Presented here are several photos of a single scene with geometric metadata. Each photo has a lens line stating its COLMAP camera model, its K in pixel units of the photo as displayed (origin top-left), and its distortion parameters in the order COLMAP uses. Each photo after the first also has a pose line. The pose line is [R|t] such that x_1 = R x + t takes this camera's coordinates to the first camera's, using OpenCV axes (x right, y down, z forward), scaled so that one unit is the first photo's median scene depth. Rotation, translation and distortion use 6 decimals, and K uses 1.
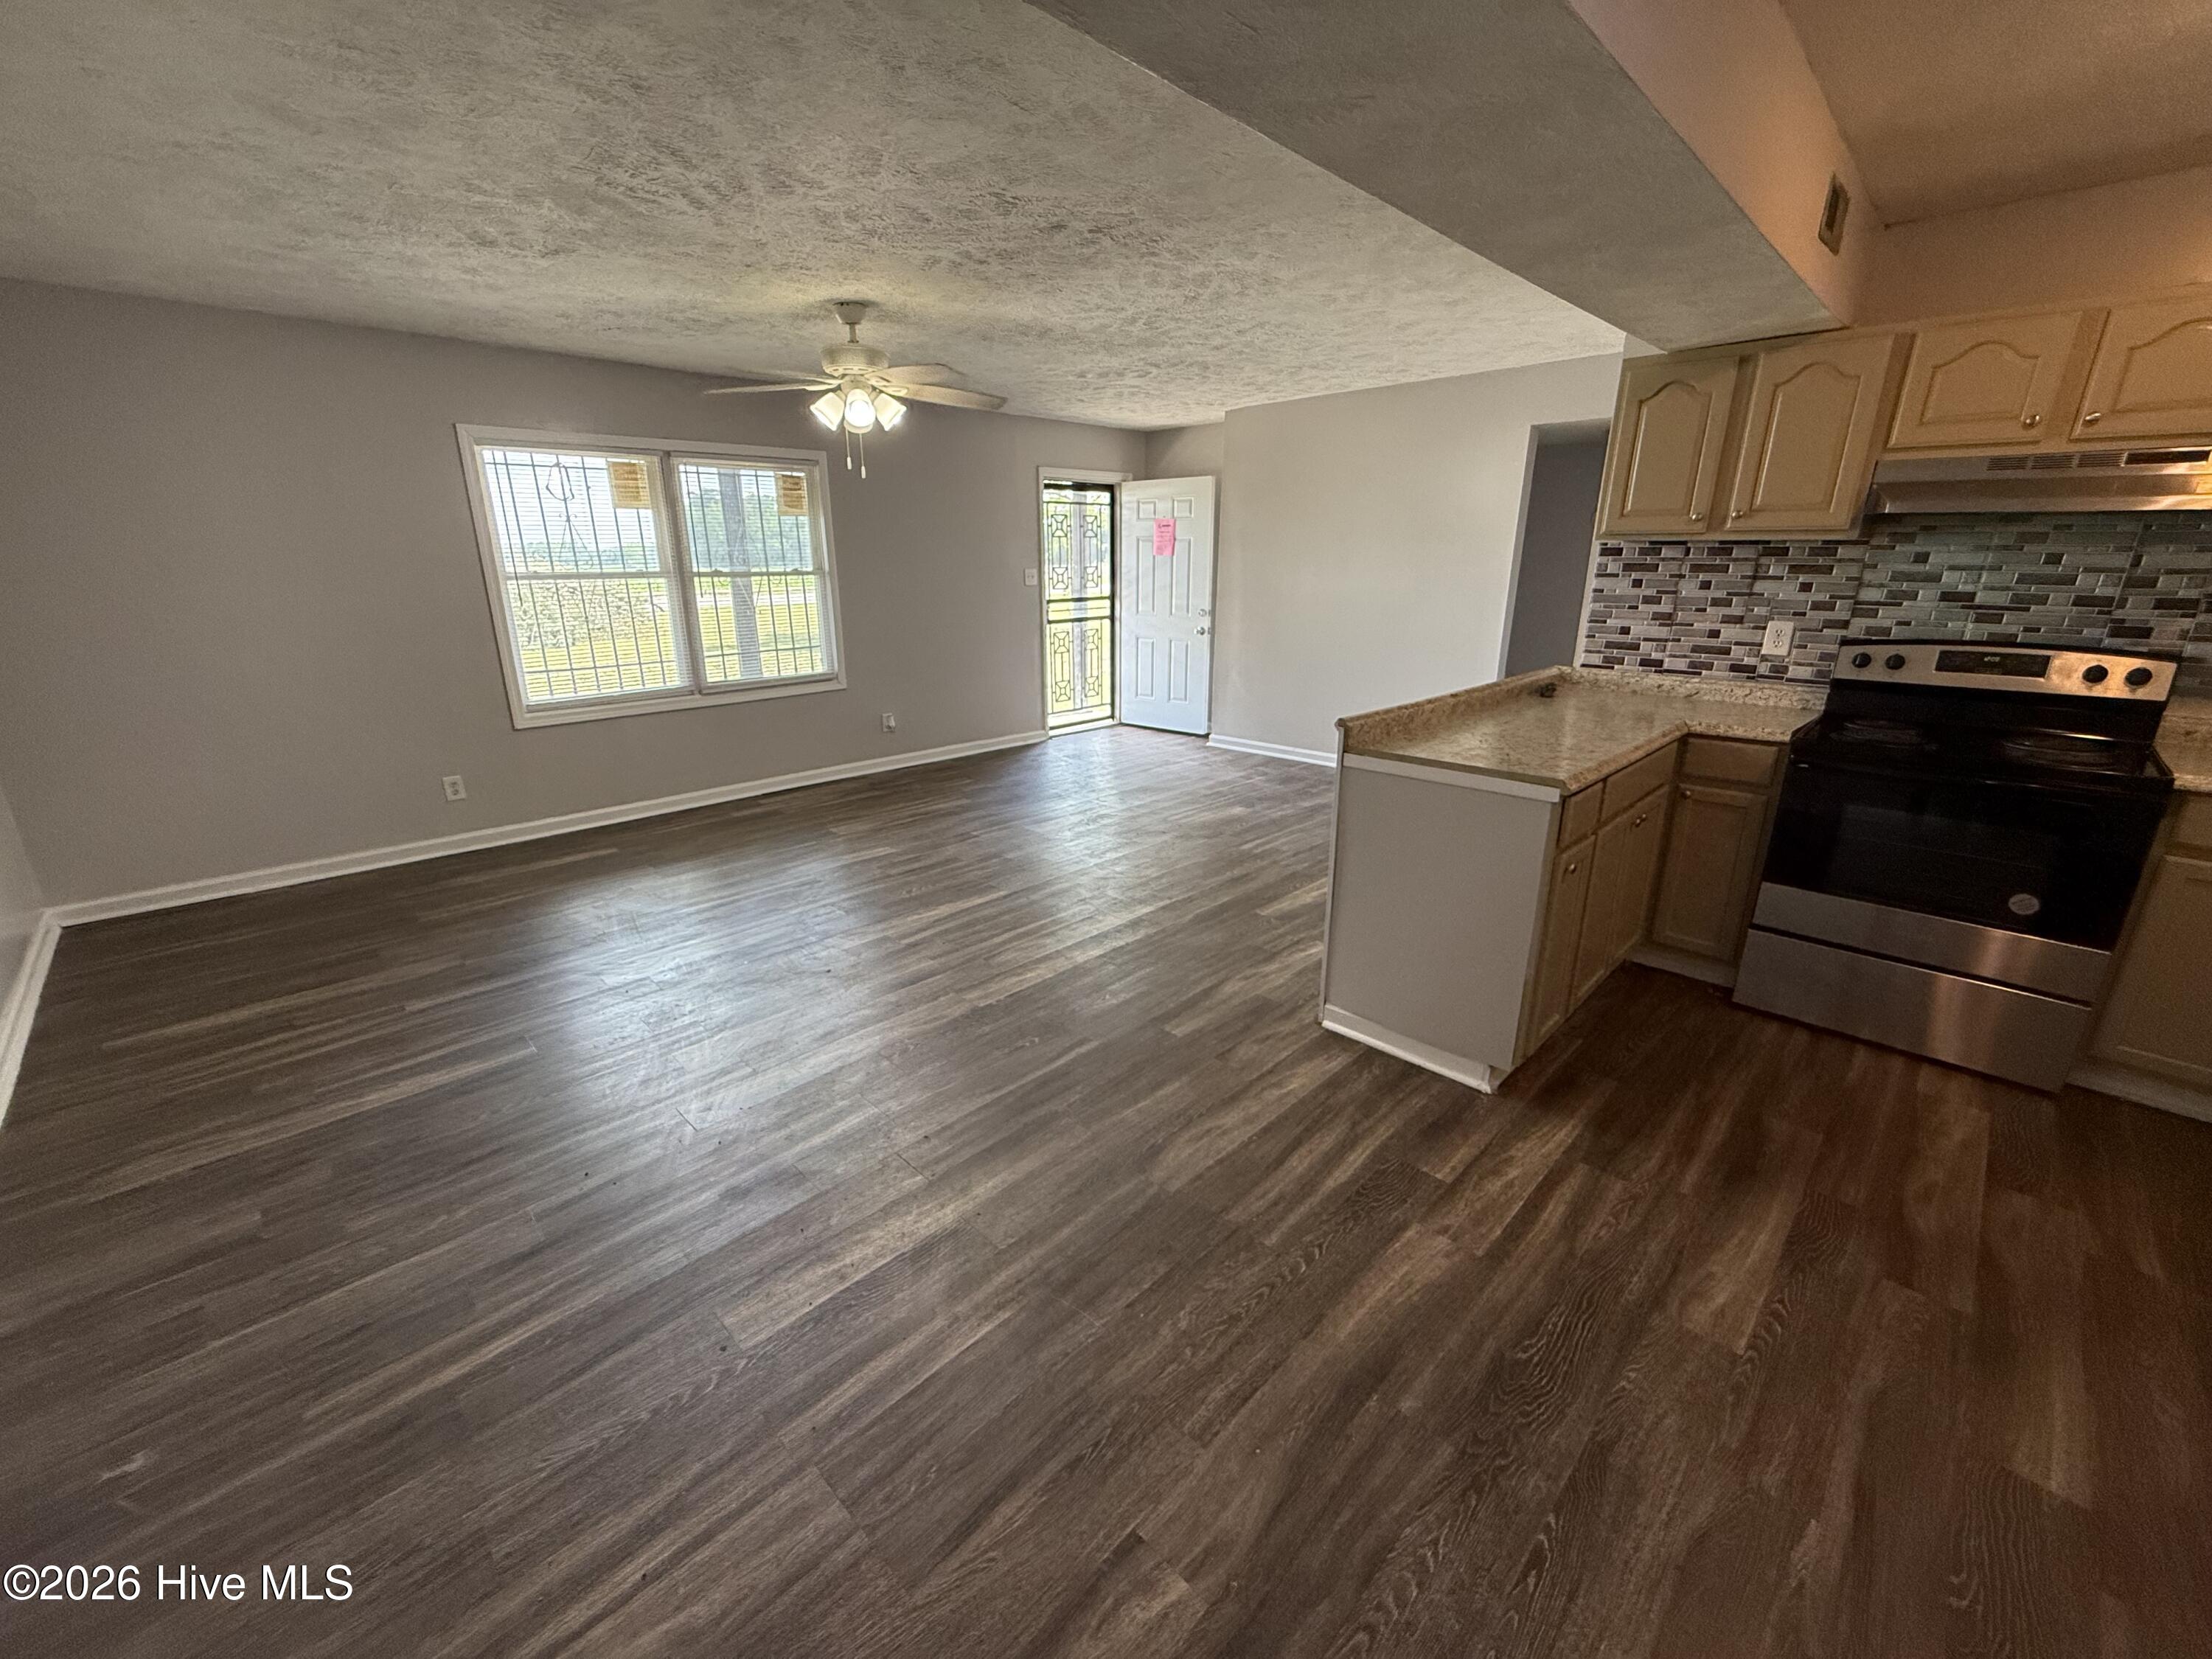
lens RADIAL K [[880.5, 0, 1100.6], [0, 880.5, 828.1], [0, 0, 1]] dist [-0.000760, 0.000124]
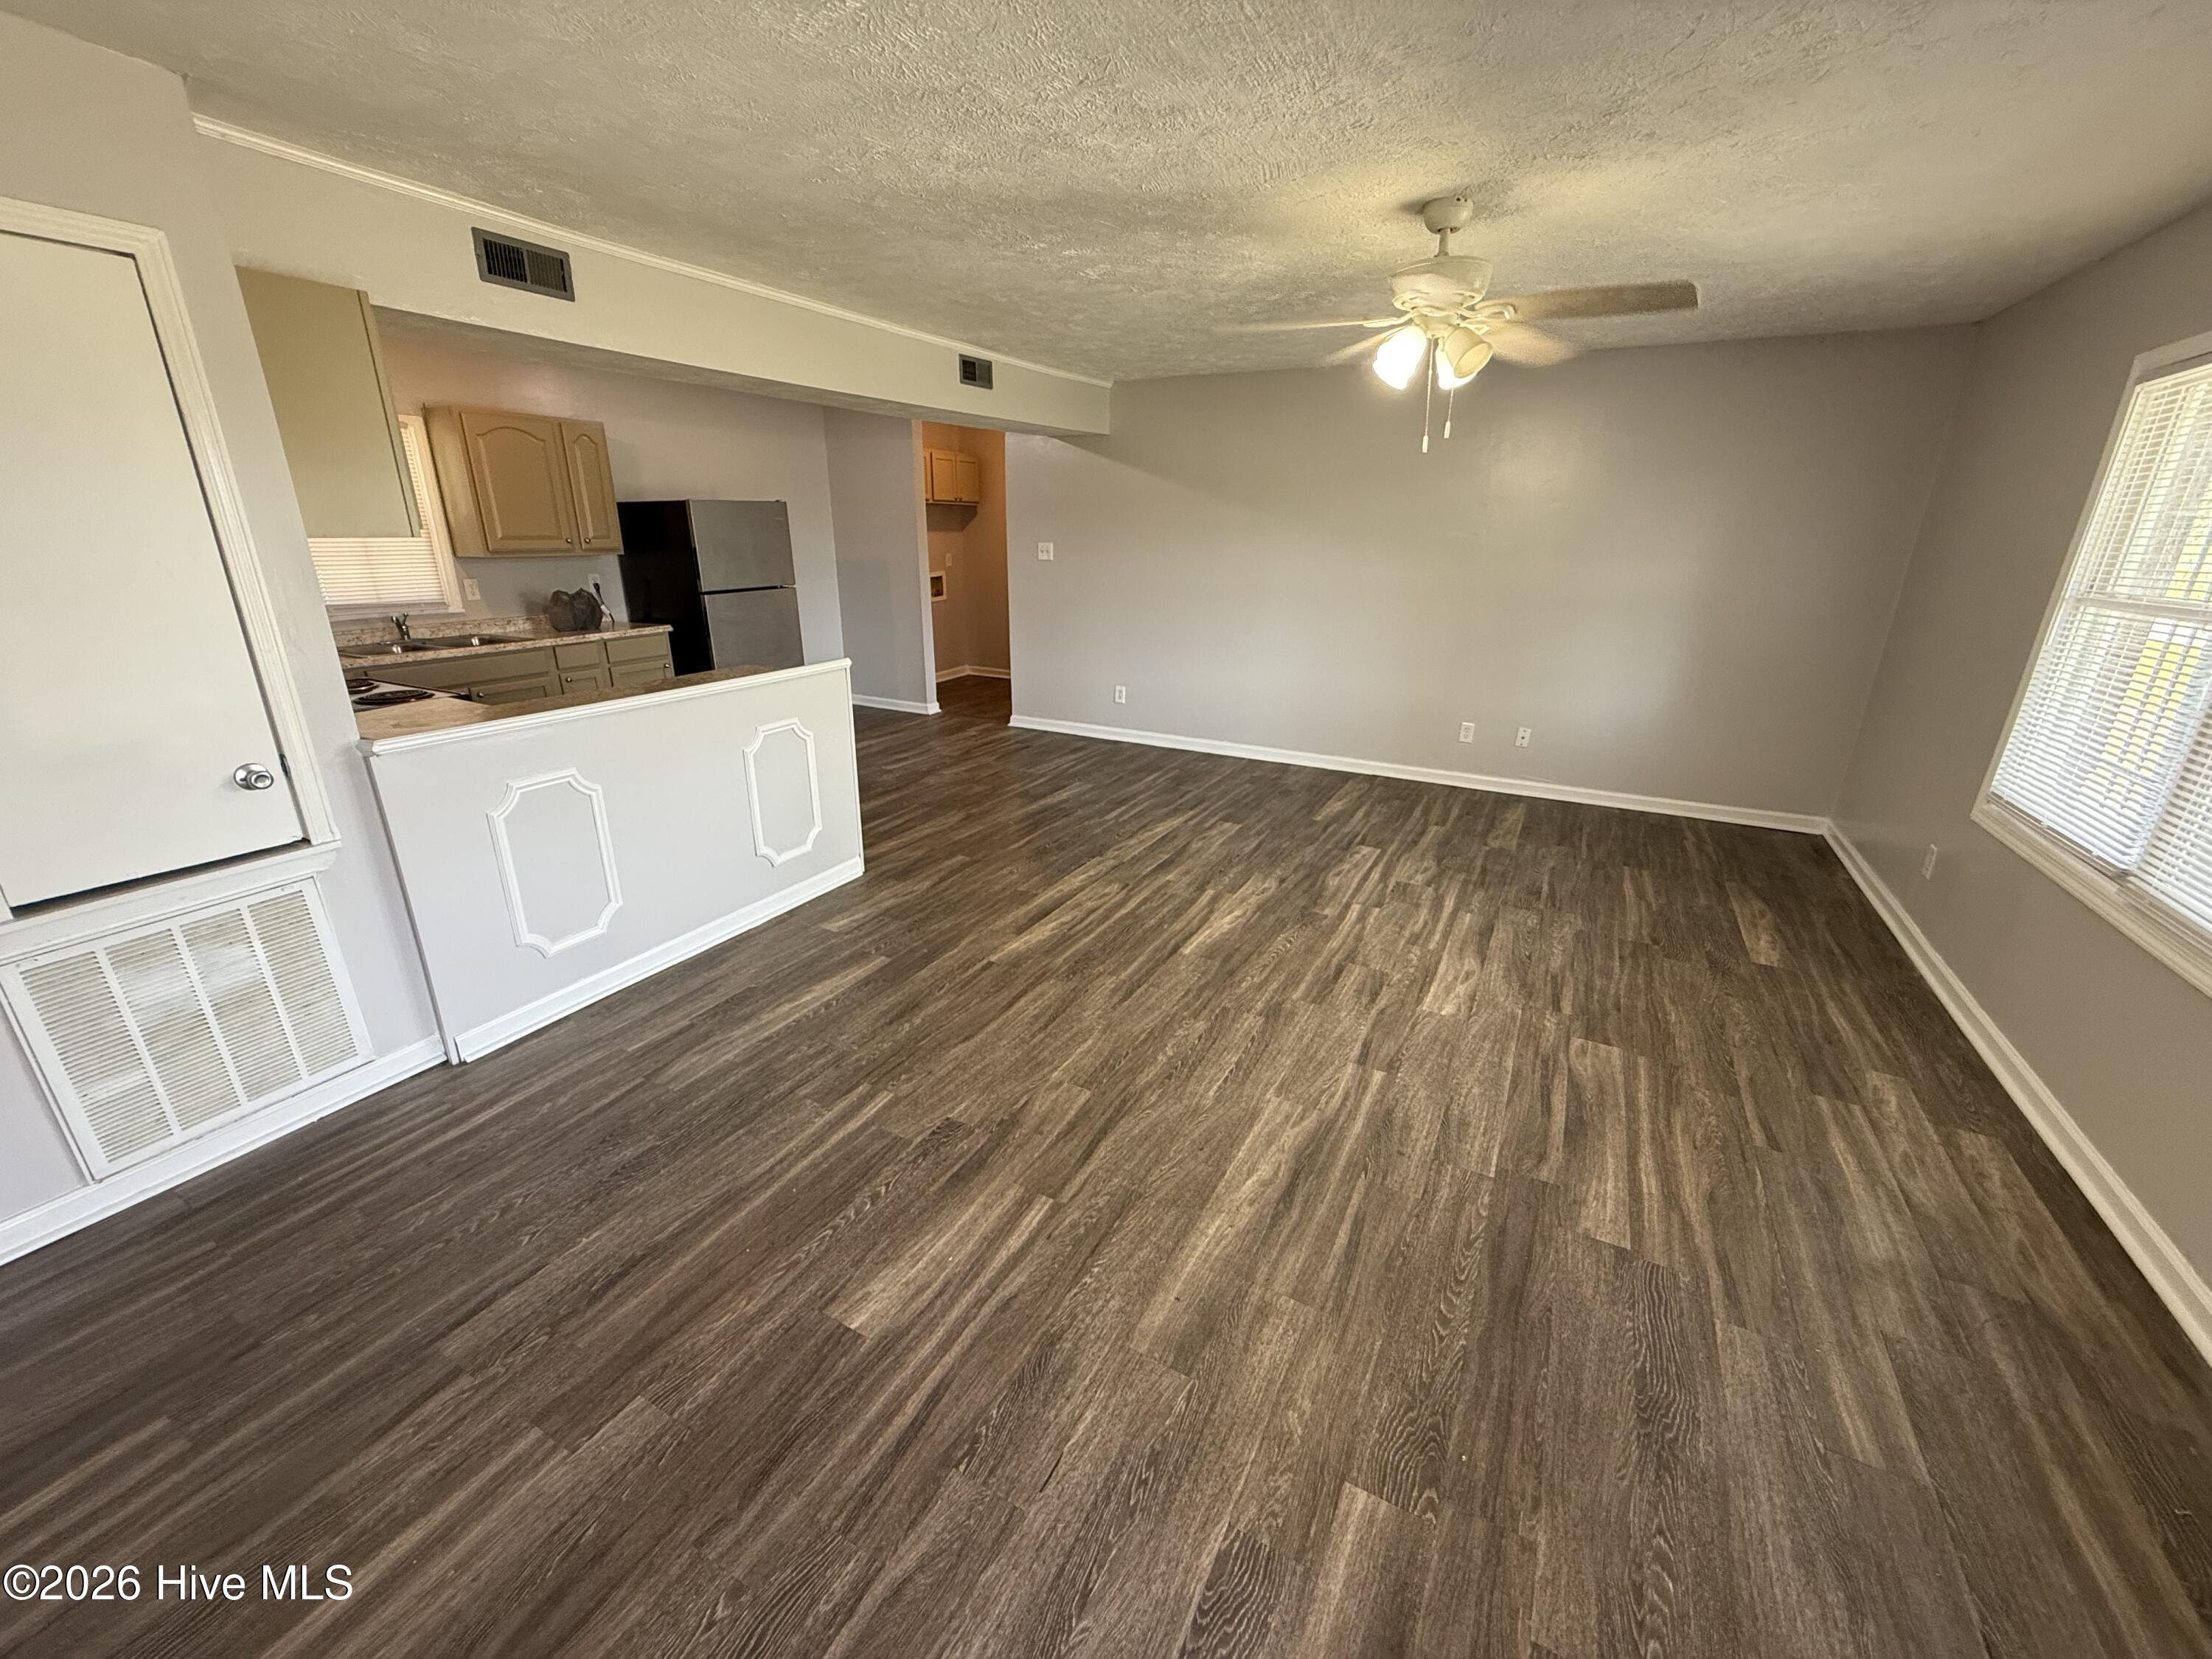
lens RADIAL K [[882.6, 0, 1095.2], [0, 882.6, 828.7], [0, 0, 1]] dist [-0.000764, -0.000077]
pose [[-0.957210, 0.086207, -0.276255, 0.285282], [-0.093358, 0.811577, 0.576738, -0.722257], [0.273921, 0.577851, -0.768802, 2.224397]]
